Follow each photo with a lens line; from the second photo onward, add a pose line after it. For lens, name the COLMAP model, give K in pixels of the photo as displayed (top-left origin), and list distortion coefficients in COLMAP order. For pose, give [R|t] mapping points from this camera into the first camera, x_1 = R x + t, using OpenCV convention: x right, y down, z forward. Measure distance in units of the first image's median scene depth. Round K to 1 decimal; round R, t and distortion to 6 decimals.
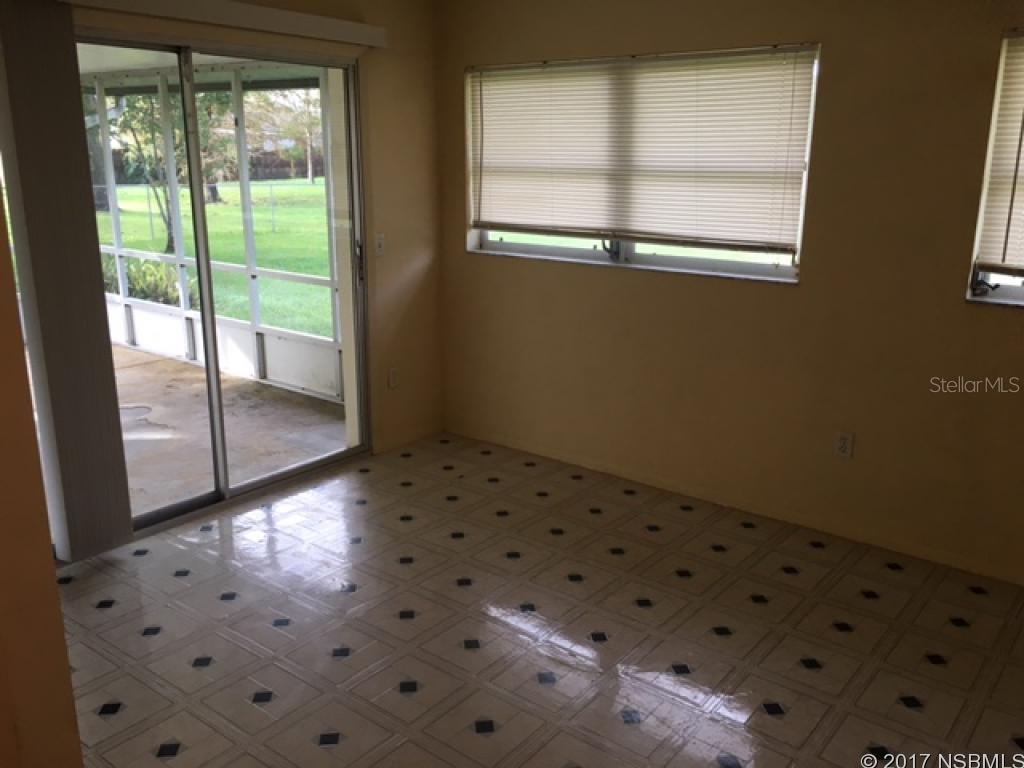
lens RADIAL K [[881.0, 0, 514.0], [0, 881.0, 382.9], [0, 0, 1]] dist [0.046634, -0.007673]
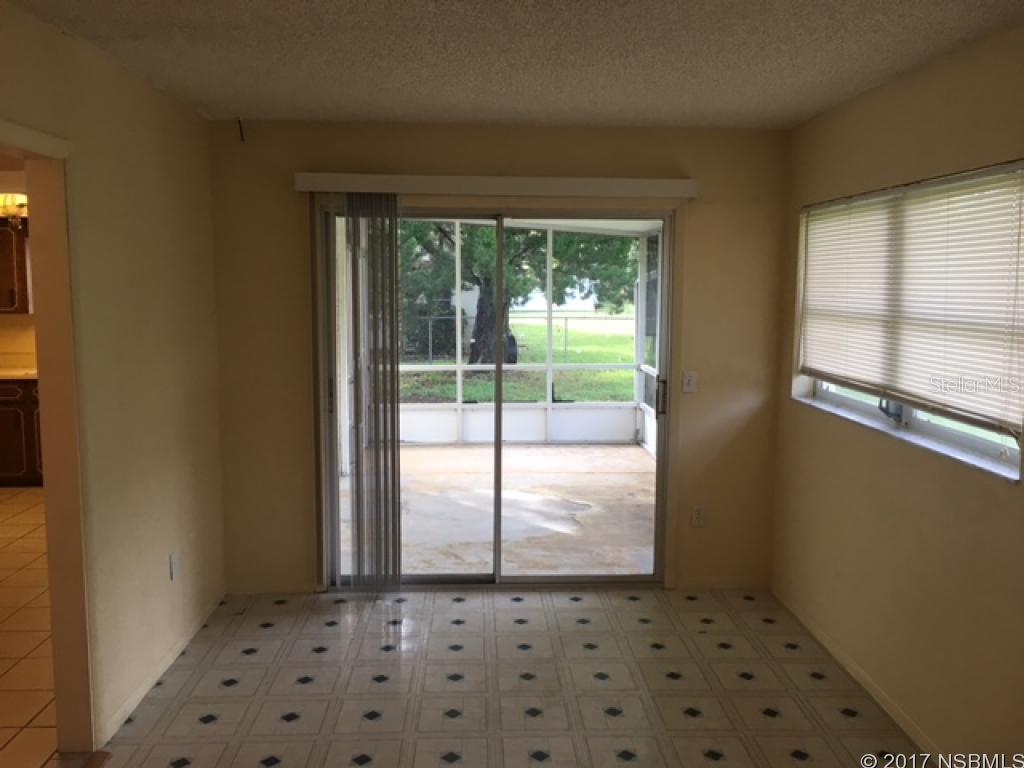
lens RADIAL K [[881.0, 0, 514.6], [0, 881.0, 384.0], [0, 0, 1]] dist [0.046634, -0.007673]
pose [[0.651444, 0.086322, -0.753770, 0.504494], [-0.194814, 0.979227, -0.056226, -0.060684], [0.733259, 0.183473, 0.654729, 0.196849]]
